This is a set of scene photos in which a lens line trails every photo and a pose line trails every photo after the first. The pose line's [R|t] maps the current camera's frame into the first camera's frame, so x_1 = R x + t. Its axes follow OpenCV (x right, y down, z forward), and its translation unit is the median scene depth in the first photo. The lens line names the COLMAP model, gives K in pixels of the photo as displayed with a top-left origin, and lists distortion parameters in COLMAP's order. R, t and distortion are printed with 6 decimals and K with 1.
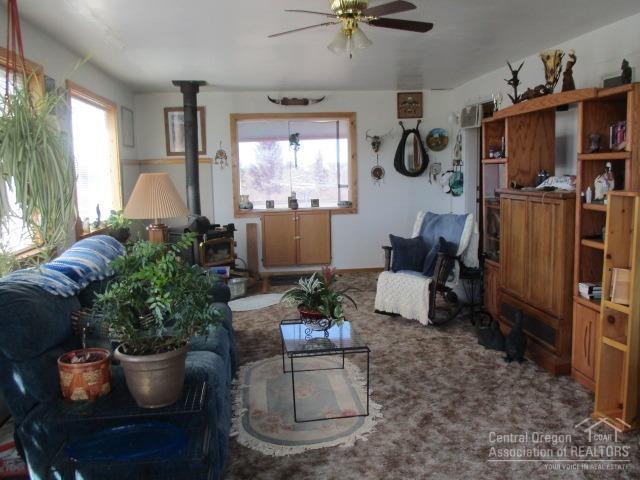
lens RADIAL K [[557.2, 0, 320.4], [0, 557.2, 239.1], [0, 0, 1]] dist [0.003705, 0.001182]
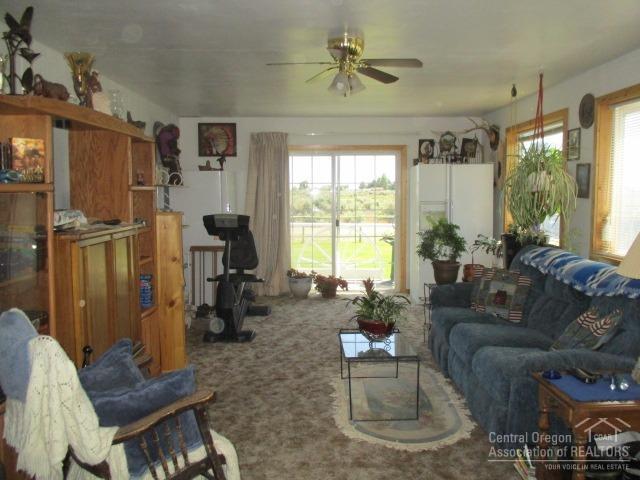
lens RADIAL K [[557.2, 0, 319.9], [0, 557.2, 239.5], [0, 0, 1]] dist [0.003705, 0.001182]
pose [[-0.993730, 0.012624, 0.111094, -0.013285], [0.034809, 0.979158, 0.200094, -0.254465], [-0.106253, 0.202706, -0.973458, 2.031857]]
